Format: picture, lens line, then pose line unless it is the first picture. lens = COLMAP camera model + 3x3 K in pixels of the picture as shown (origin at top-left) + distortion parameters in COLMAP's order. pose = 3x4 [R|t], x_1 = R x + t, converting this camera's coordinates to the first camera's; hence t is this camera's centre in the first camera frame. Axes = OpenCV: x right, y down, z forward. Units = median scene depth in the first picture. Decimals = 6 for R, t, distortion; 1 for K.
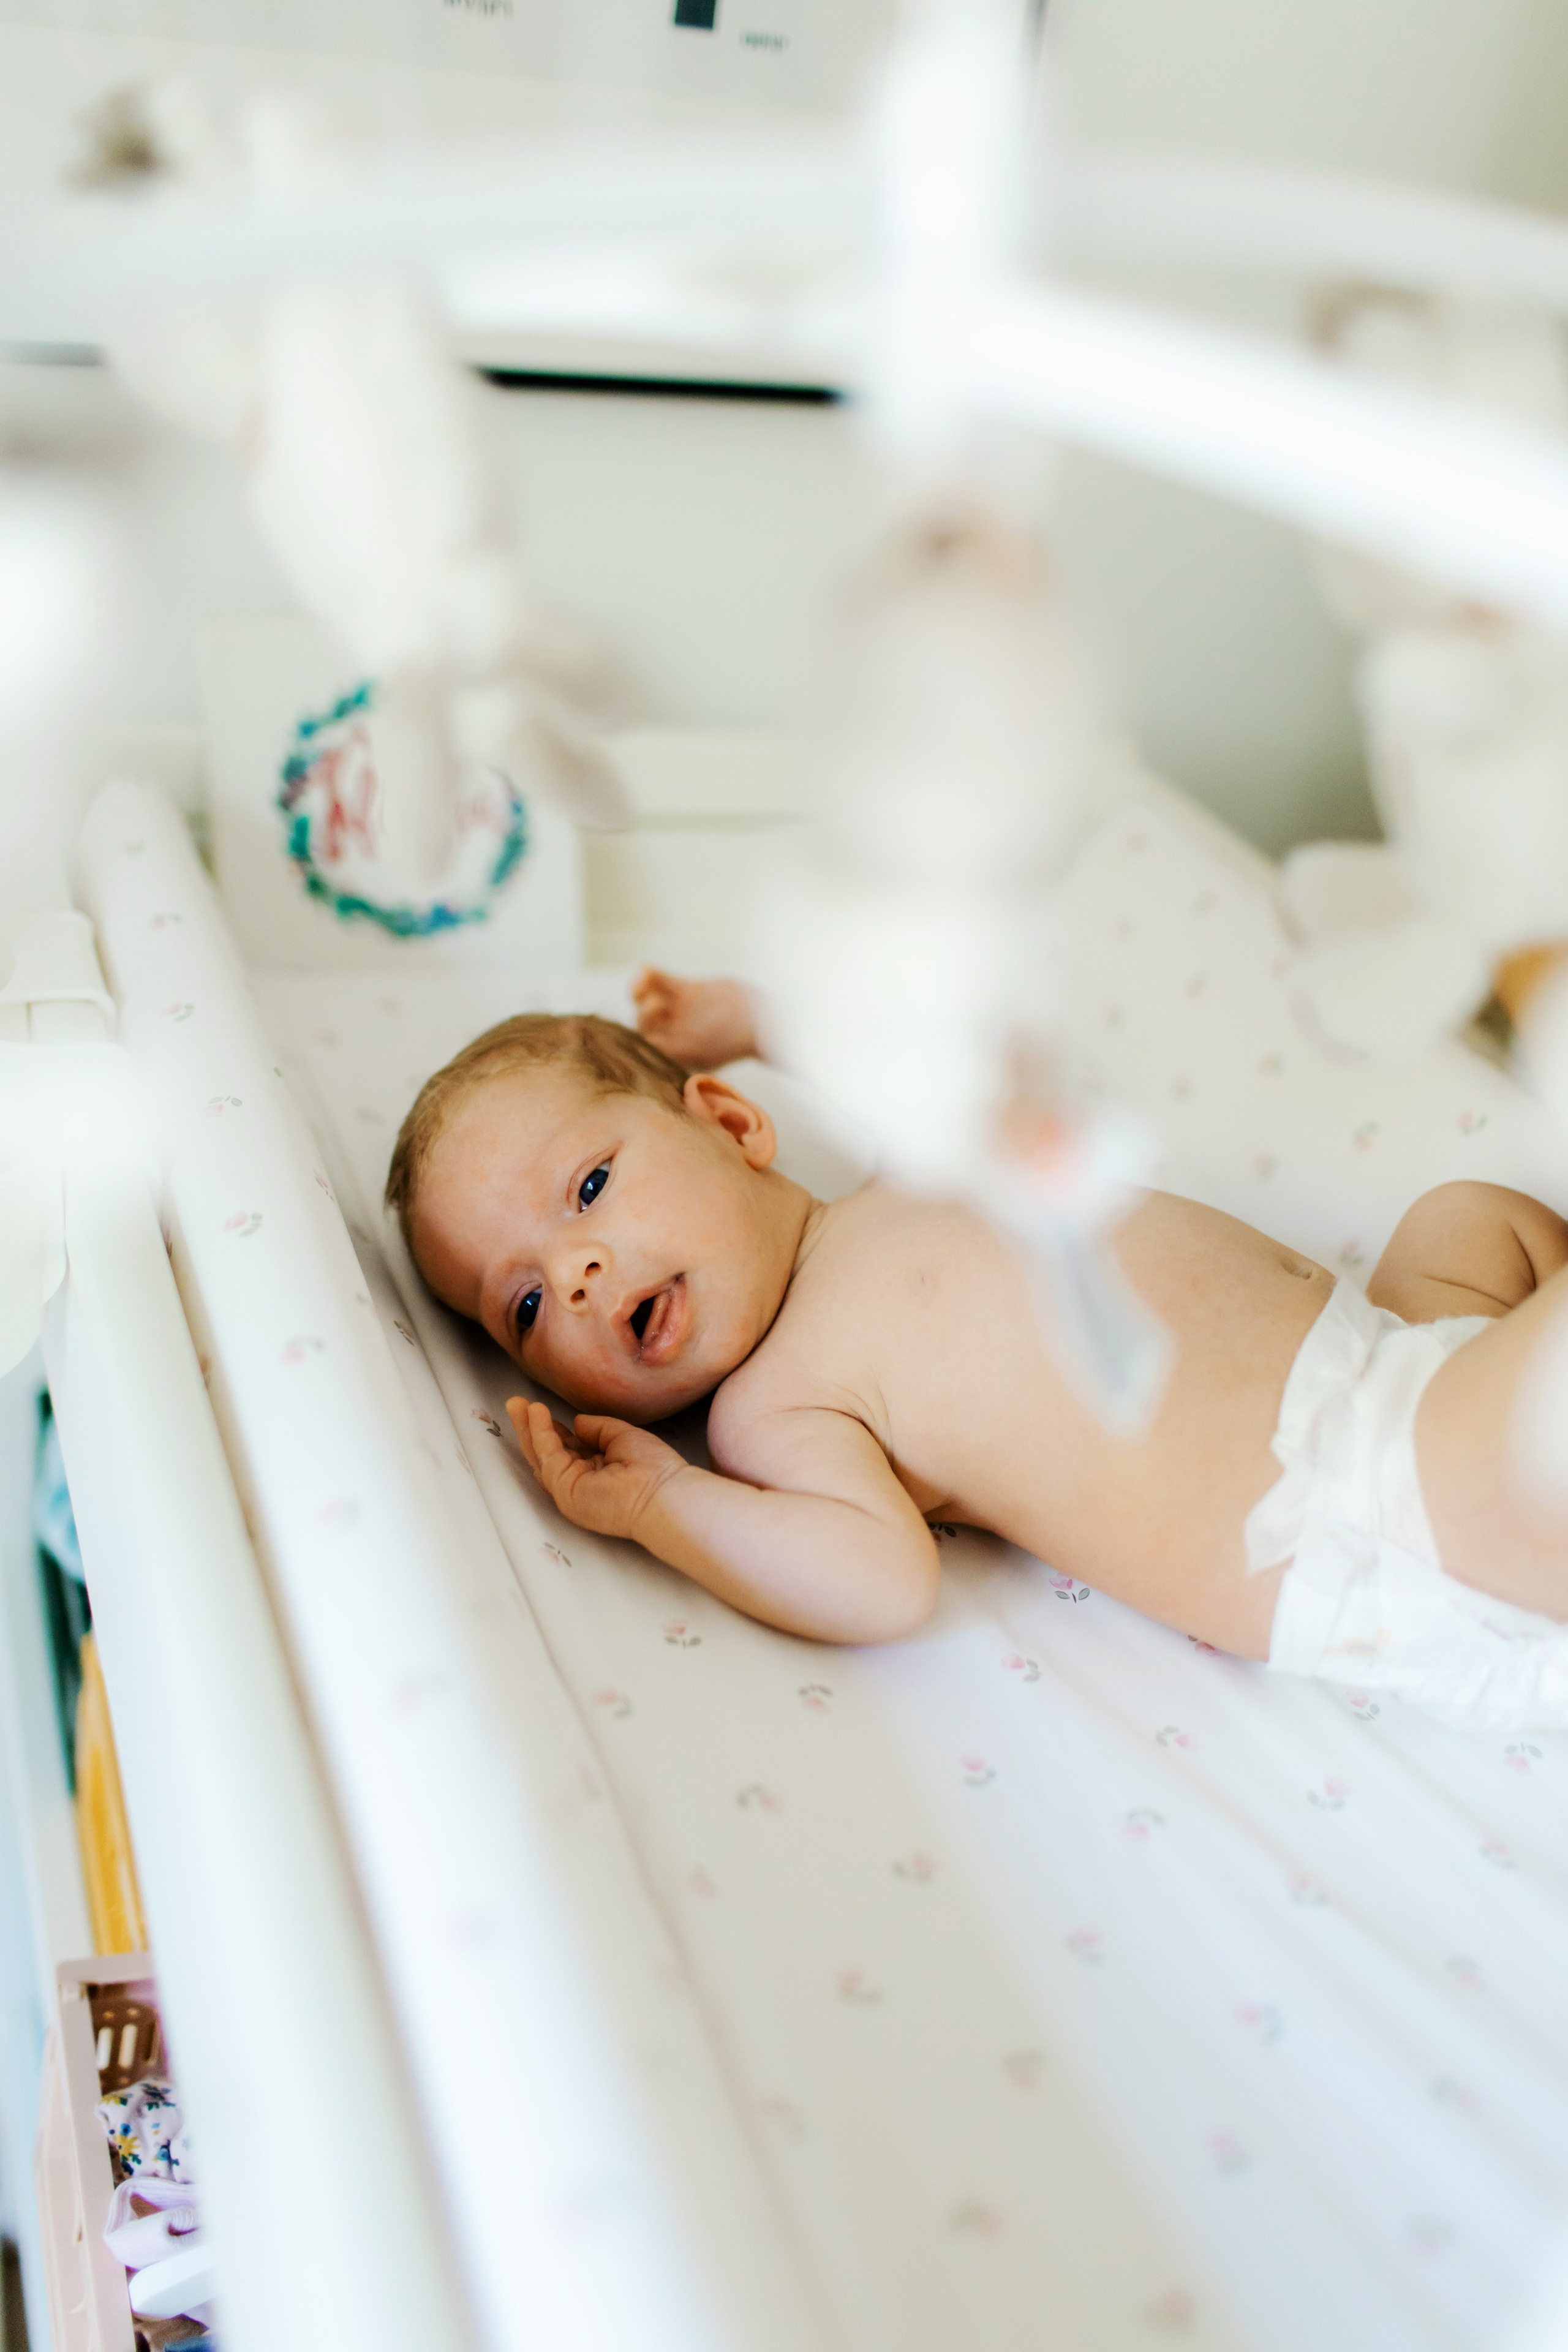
lens RADIAL K [[2374.3, 0, 772.7], [0, 2374.3, 1141.3], [0, 0, 1]] dist [-0.005708, 0.000683]
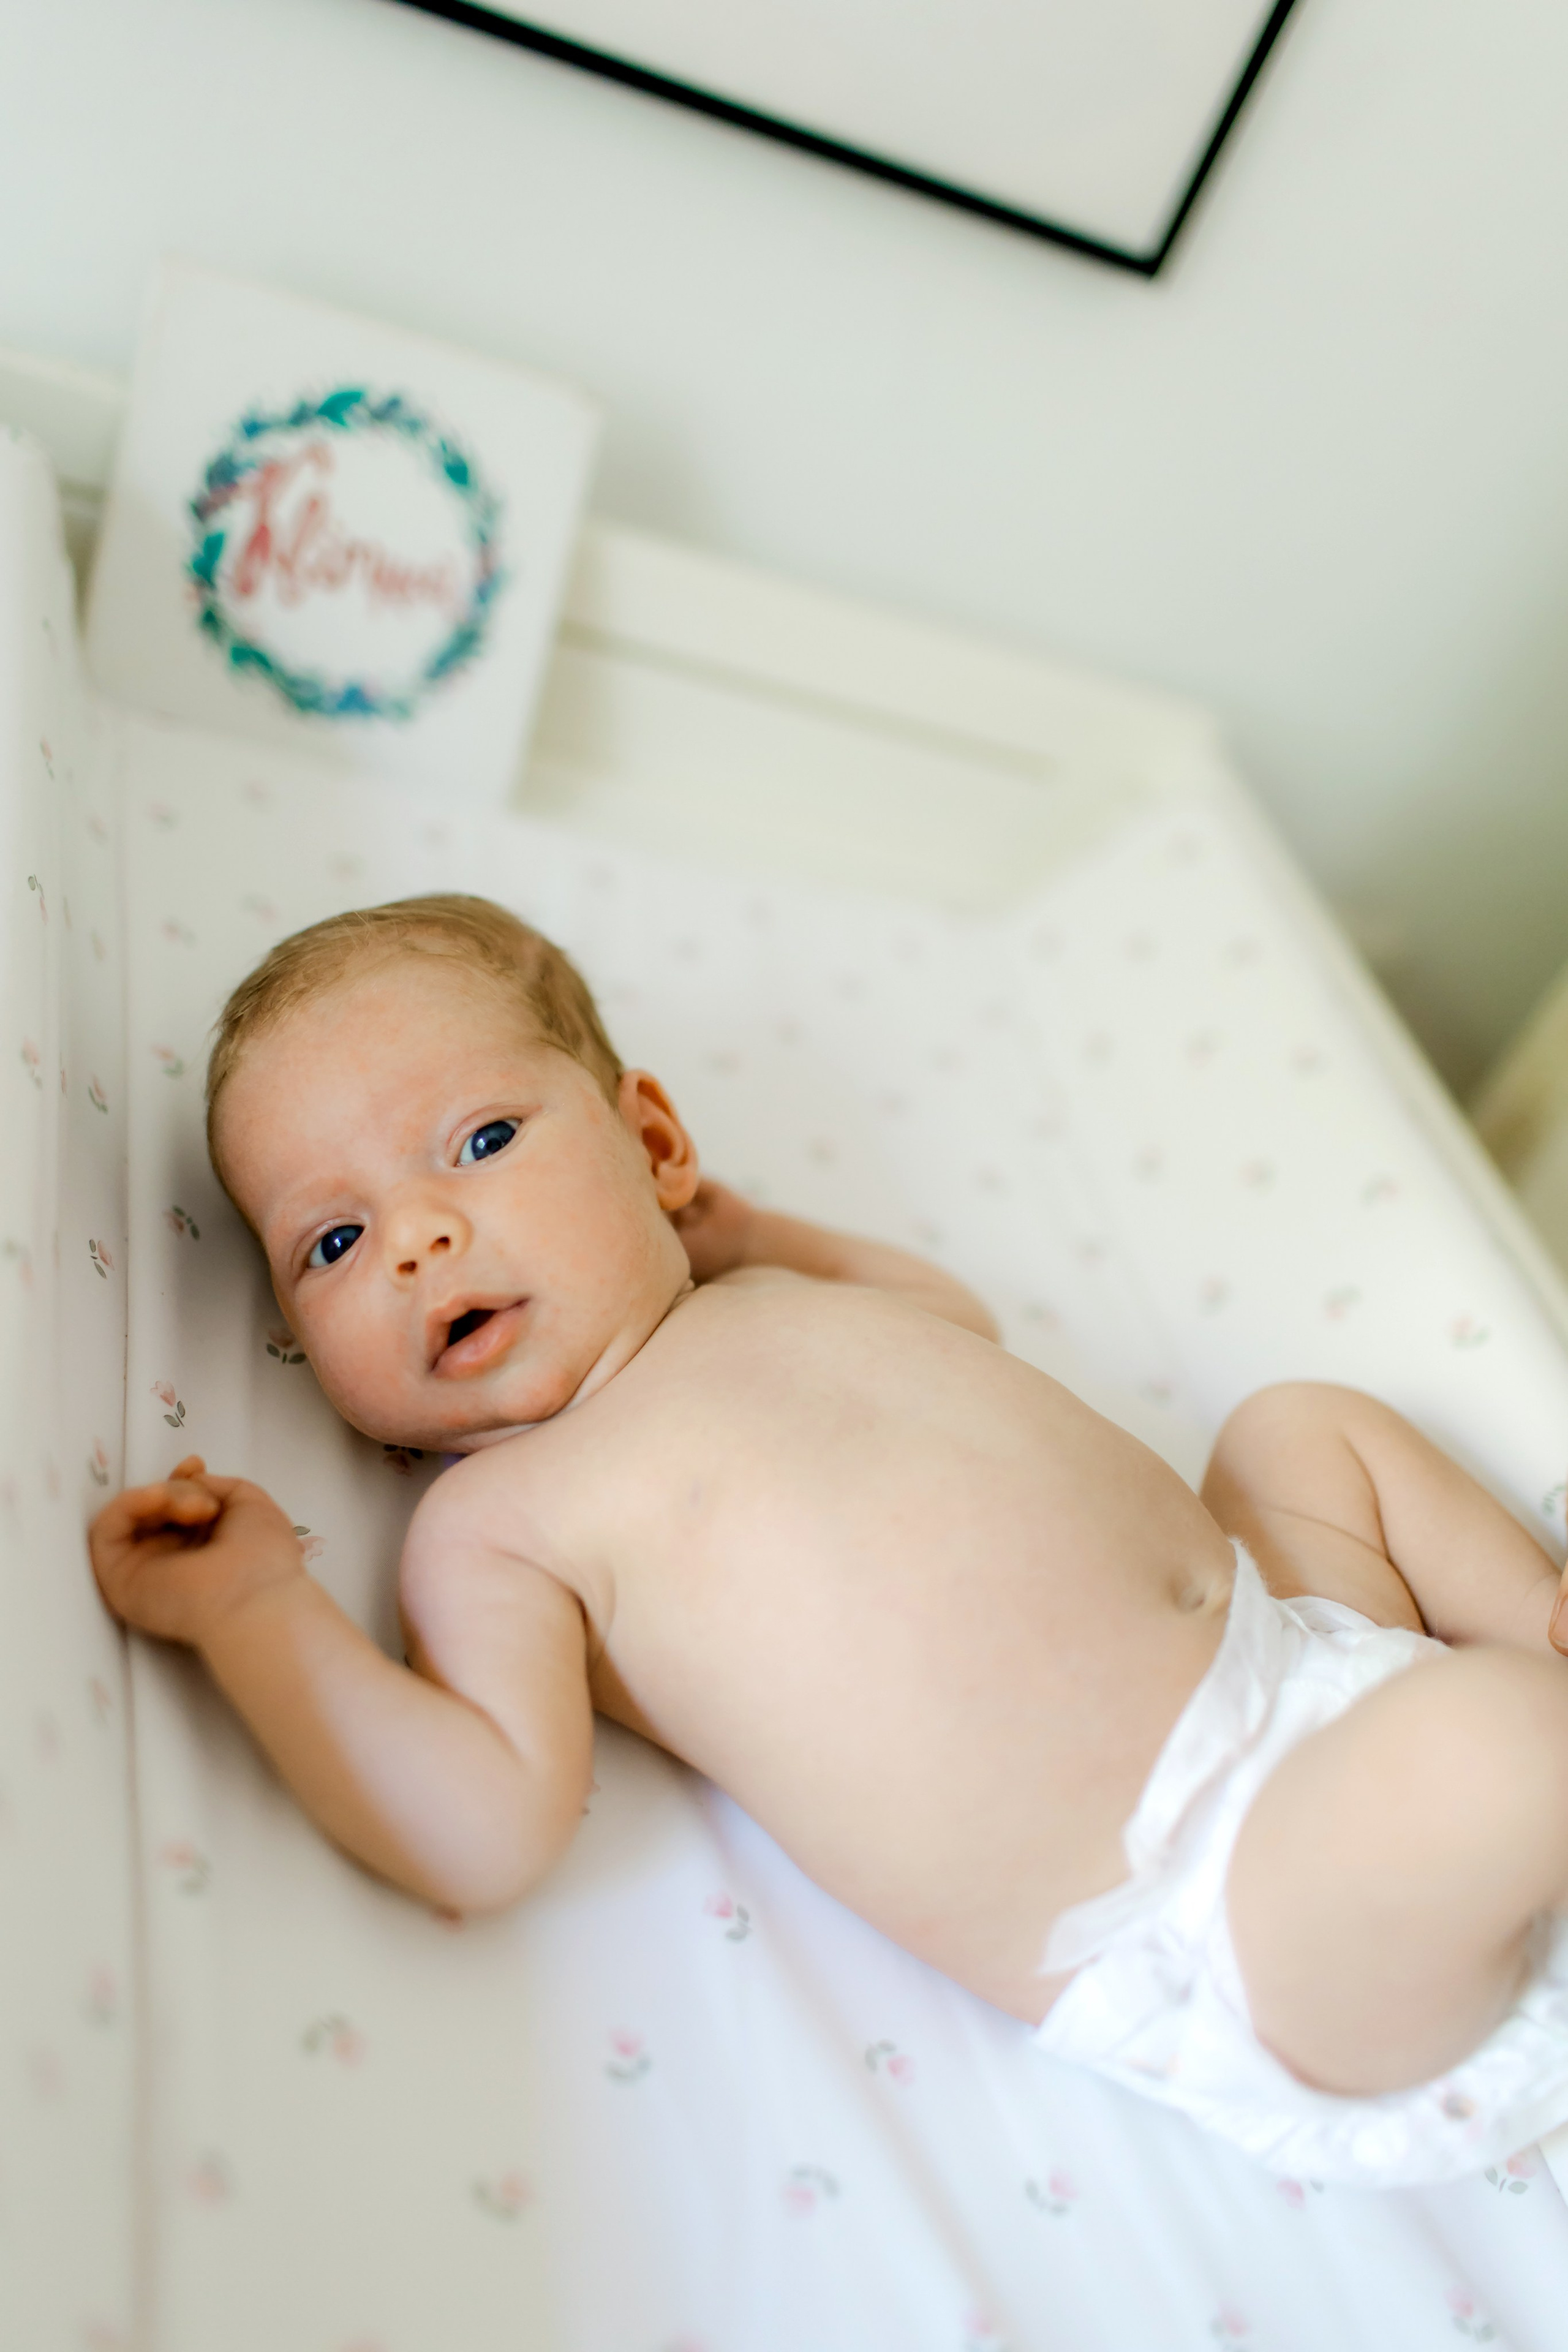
lens RADIAL K [[2367.9, 0, 784.0], [0, 2367.9, 1176.0], [0, 0, 1]] dist [0.011252, -0.011738]
pose [[0.958405, 0.281617, 0.046379, 0.011605], [-0.285021, 0.952863, 0.103996, -0.066674], [-0.014906, -0.112890, 0.993496, 0.167710]]
